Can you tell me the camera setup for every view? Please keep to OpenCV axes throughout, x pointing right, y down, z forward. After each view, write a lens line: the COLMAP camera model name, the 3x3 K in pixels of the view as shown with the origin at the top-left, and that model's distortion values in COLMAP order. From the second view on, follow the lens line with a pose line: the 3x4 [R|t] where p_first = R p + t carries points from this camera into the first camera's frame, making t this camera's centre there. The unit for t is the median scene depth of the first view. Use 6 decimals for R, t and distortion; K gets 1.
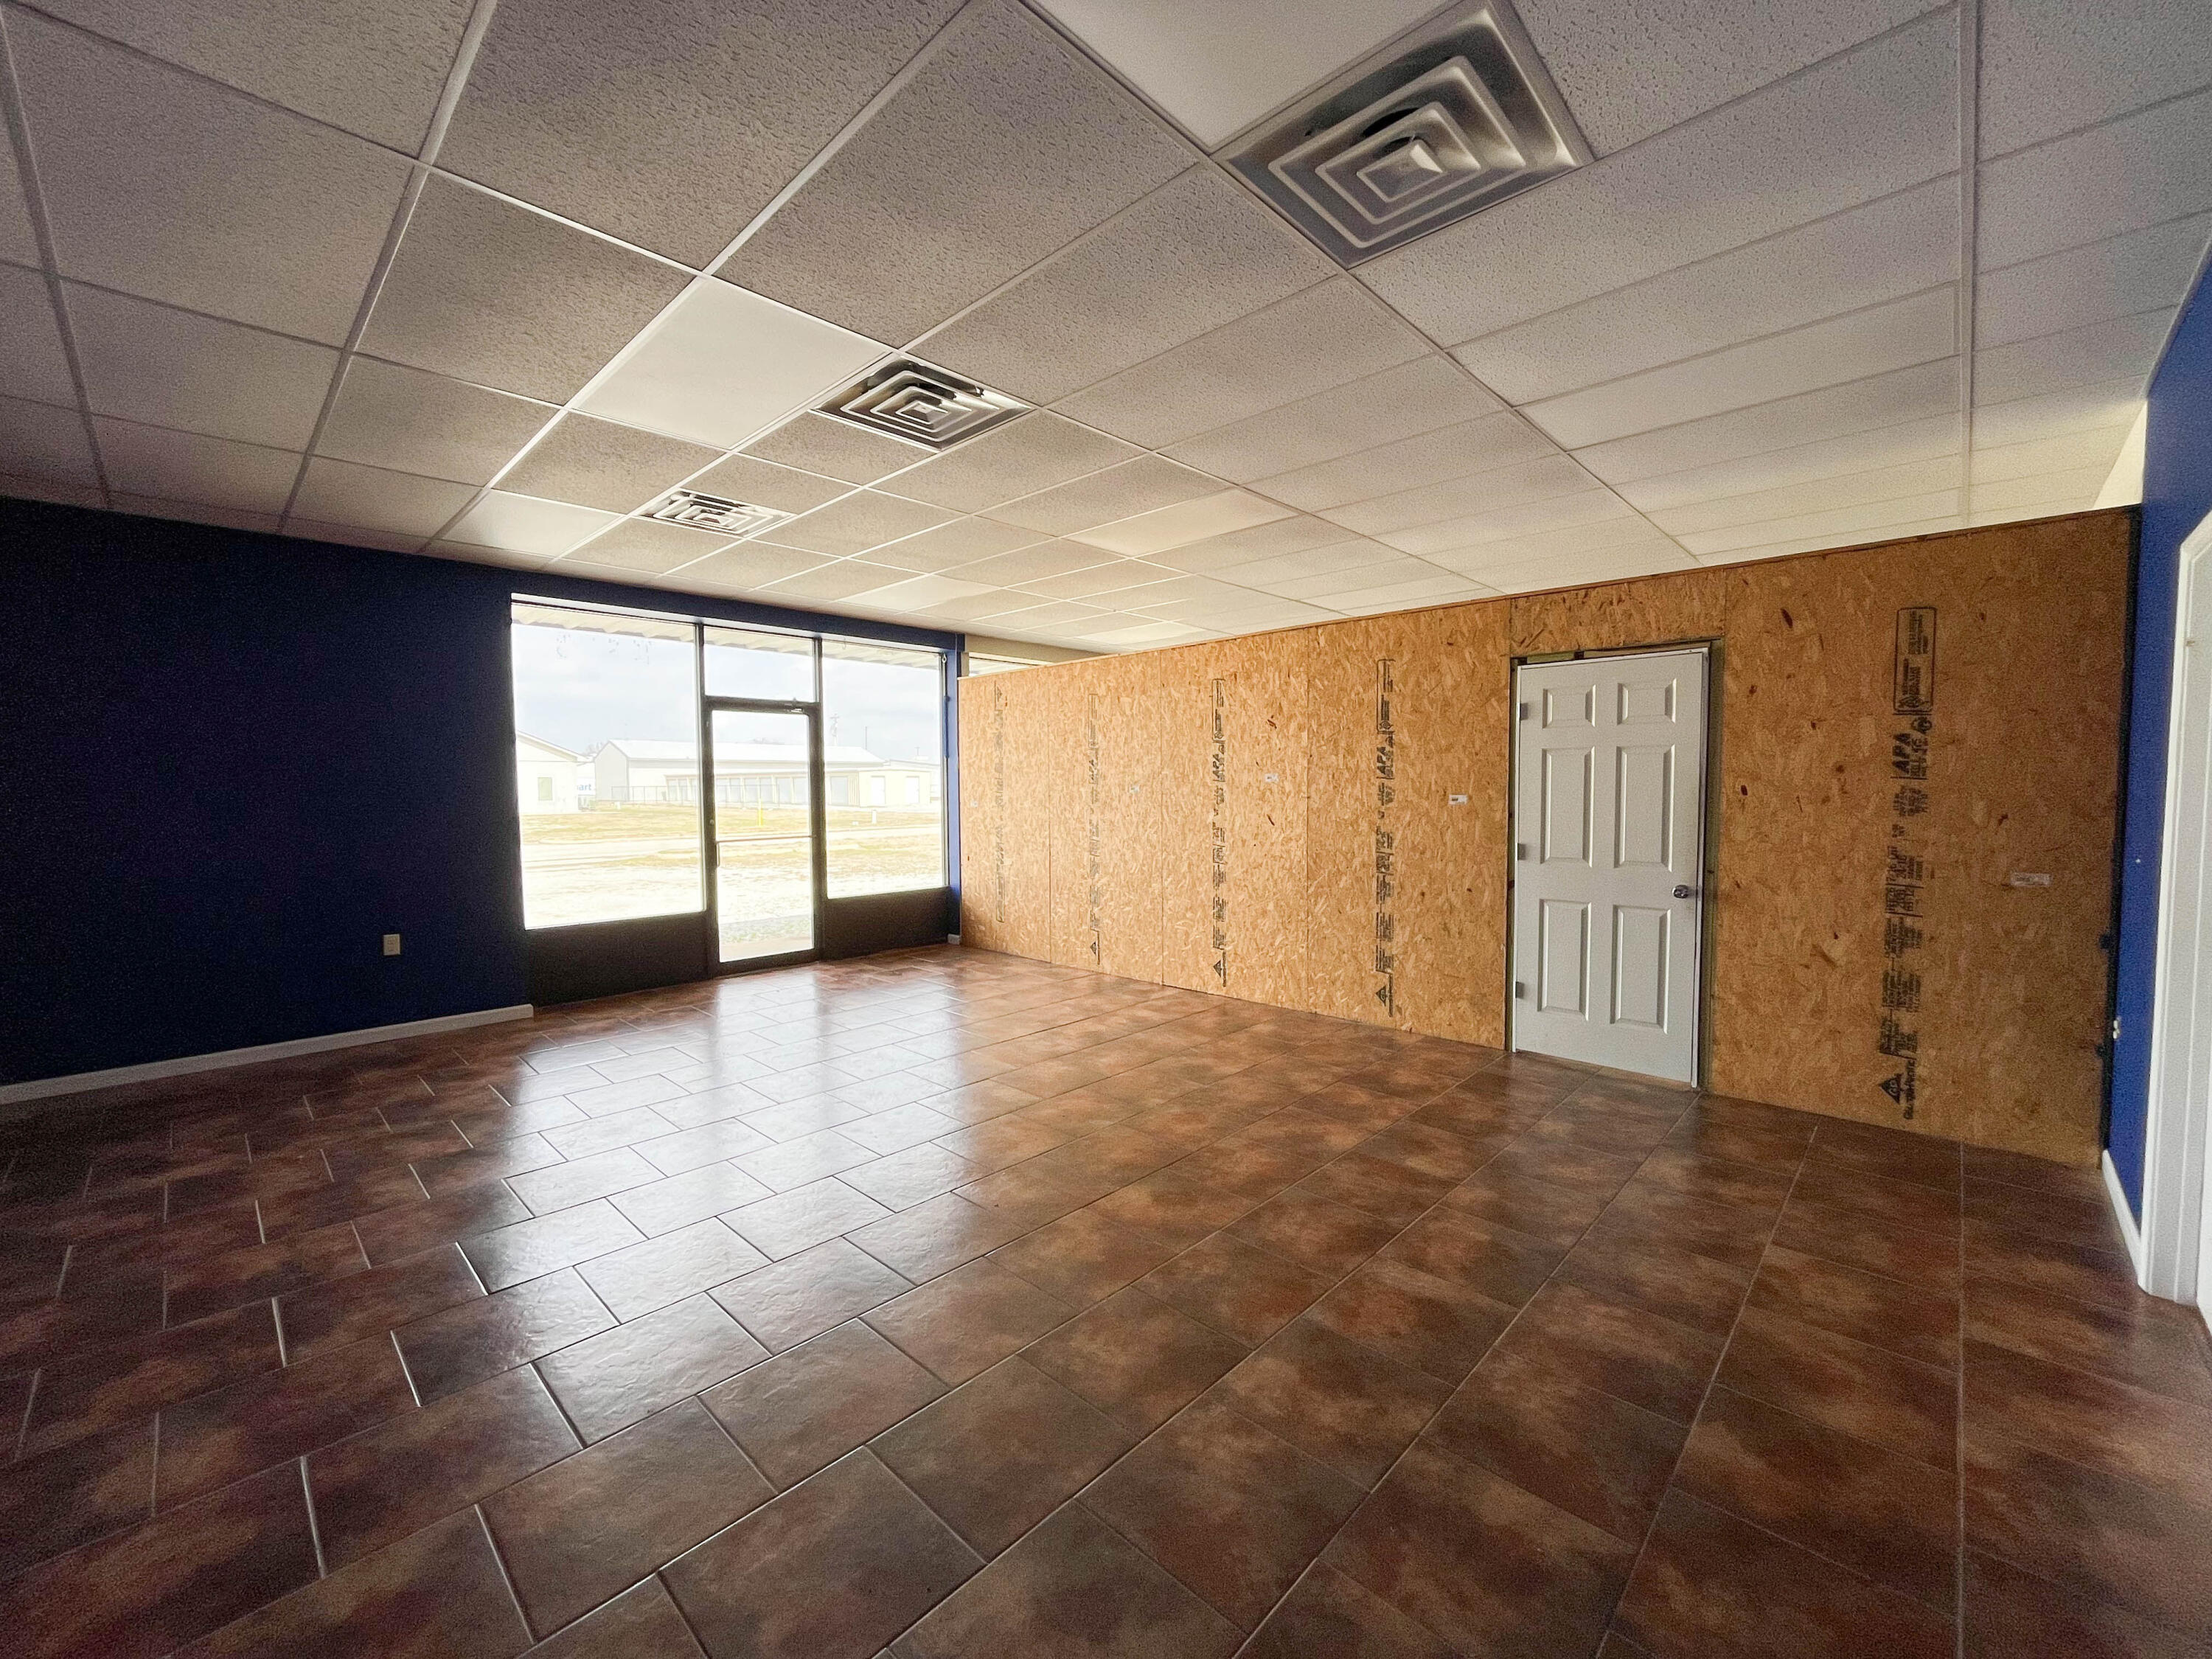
lens RADIAL K [[887.2, 0, 1120.2], [0, 887.2, 825.5], [0, 0, 1]] dist [-0.004384, 0.000108]
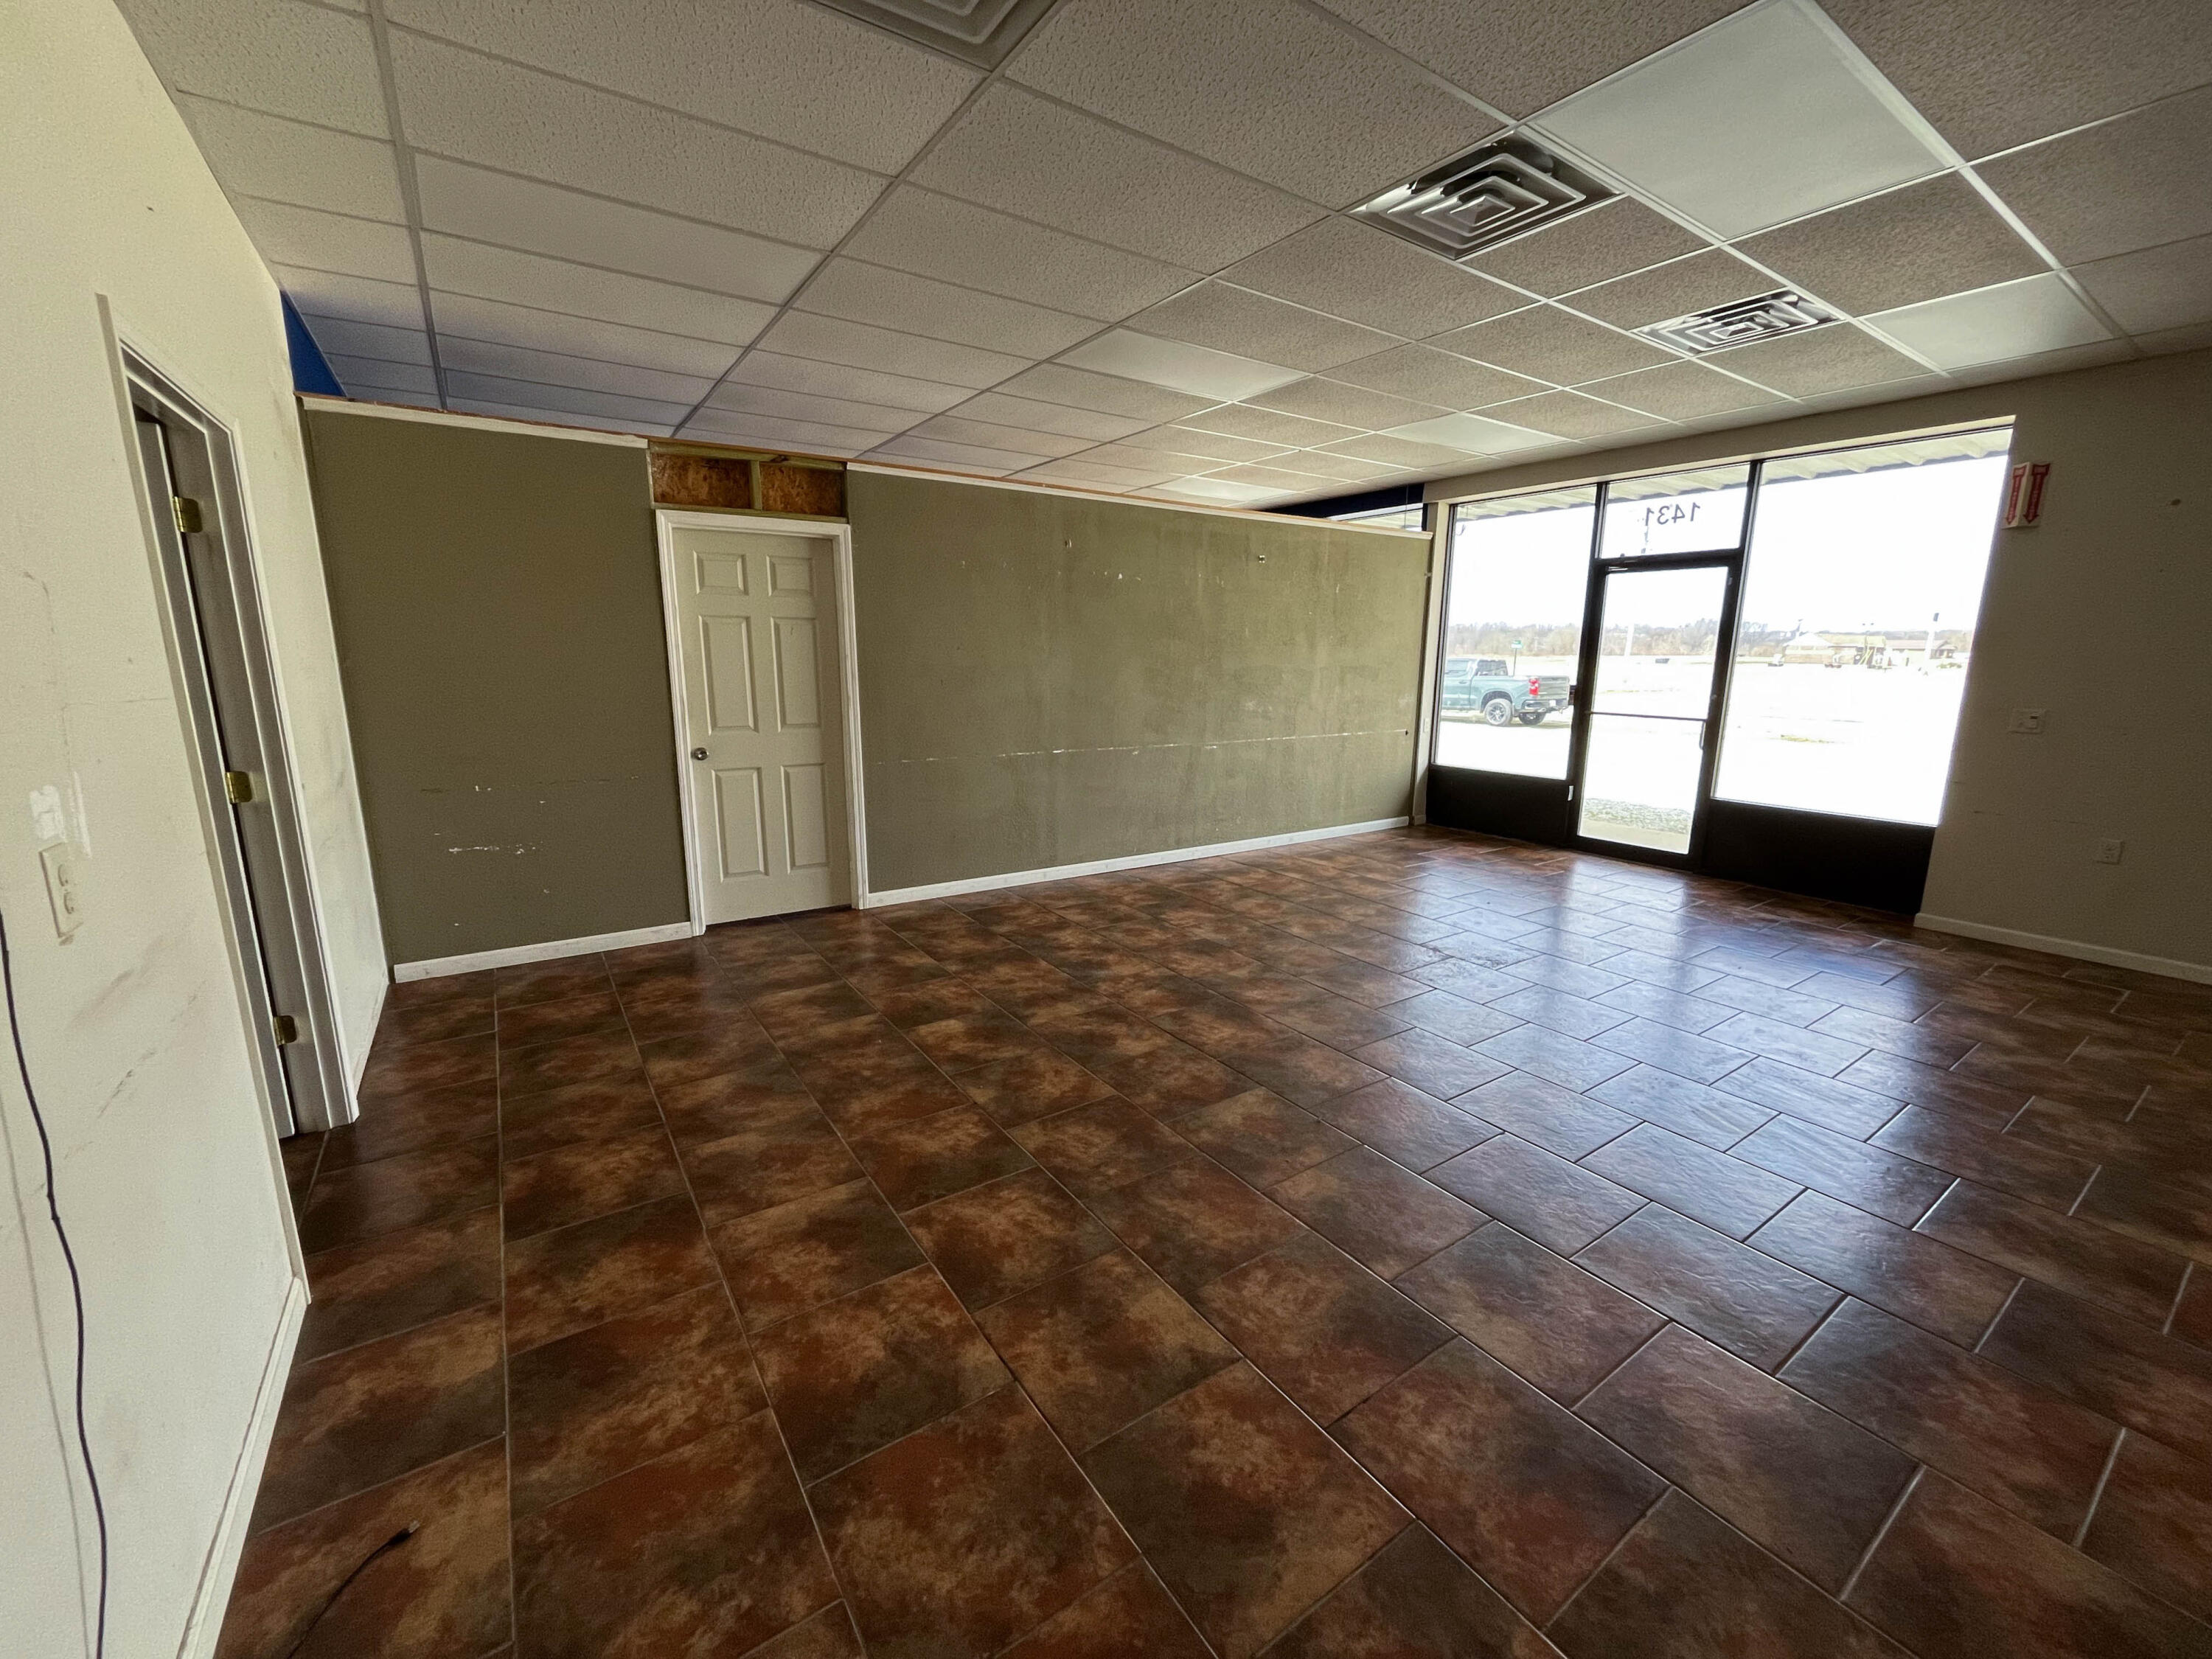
lens RADIAL K [[887.2, 0, 1119.7], [0, 887.2, 827.0], [0, 0, 1]] dist [-0.004384, 0.000108]
pose [[-0.211610, 0.204994, -0.955614, 0.604676], [-0.040537, 0.975074, 0.218145, -0.050247], [0.976513, 0.084899, -0.198025, 0.689107]]
